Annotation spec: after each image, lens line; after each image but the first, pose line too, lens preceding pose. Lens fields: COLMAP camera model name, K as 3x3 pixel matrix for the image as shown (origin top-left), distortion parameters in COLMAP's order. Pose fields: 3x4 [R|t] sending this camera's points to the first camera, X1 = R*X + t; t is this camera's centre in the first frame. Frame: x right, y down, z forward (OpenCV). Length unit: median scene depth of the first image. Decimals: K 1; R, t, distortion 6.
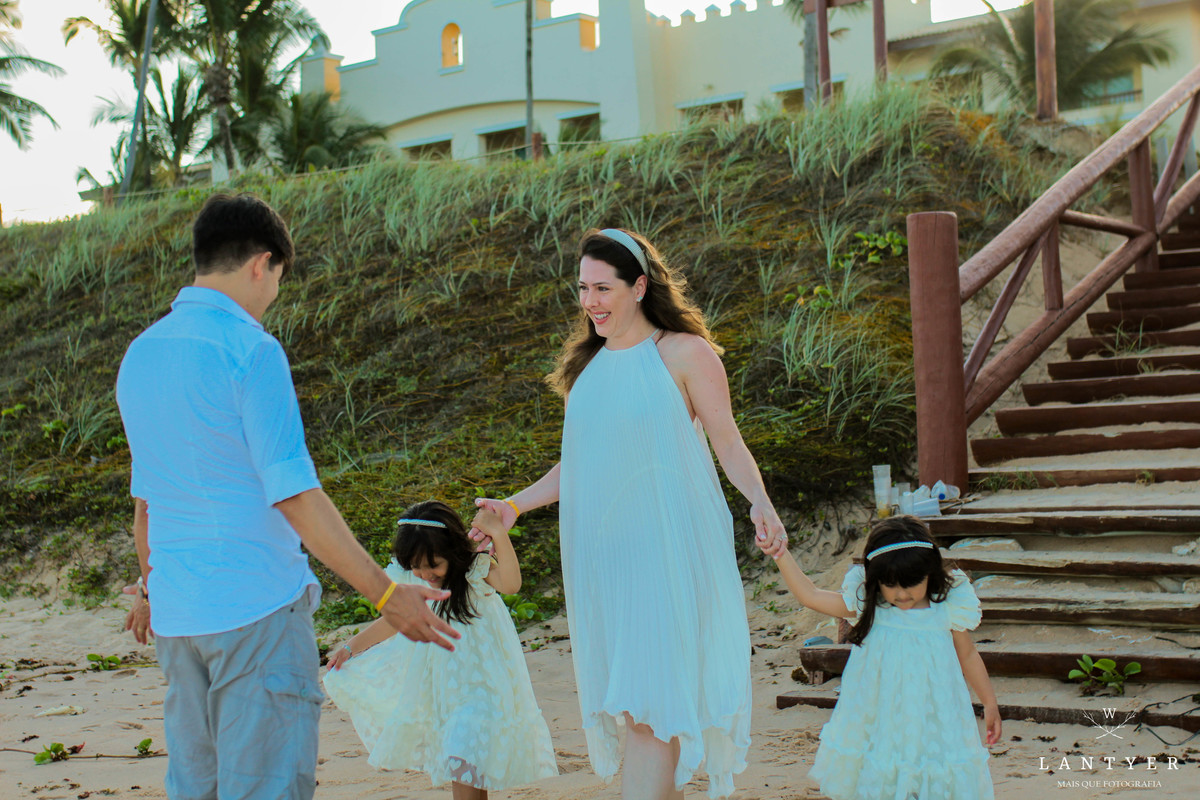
lens RADIAL K [[1850.0, 0, 593.3], [0, 1850.0, 392.6], [0, 0, 1]] dist [-0.030200, 0.000000]
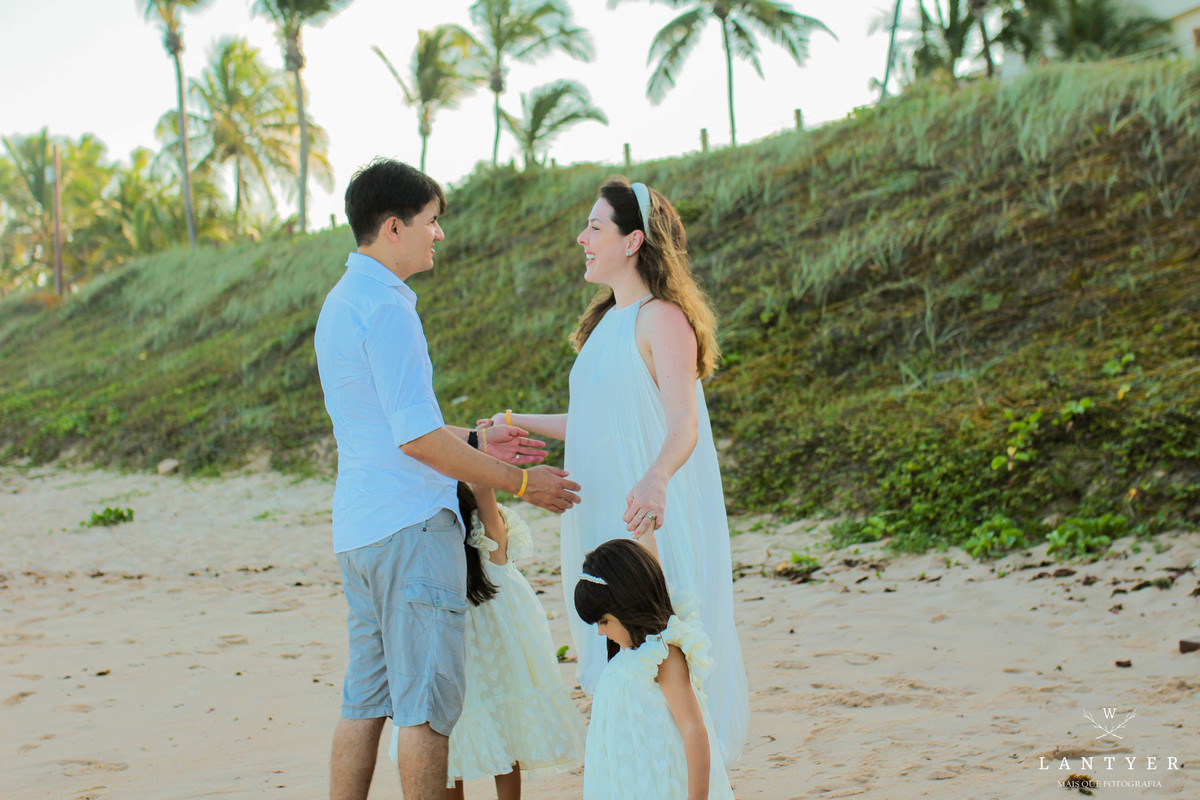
lens RADIAL K [[1850.0, 0, 596.1], [0, 1850.0, 405.9], [0, 0, 1]] dist [-0.030200, 0.000000]
pose [[0.908991, 0.006338, -0.416767, 0.114842], [0.018512, 0.998284, 0.055555, -0.007249], [0.416404, -0.058214, 0.907314, 0.010546]]
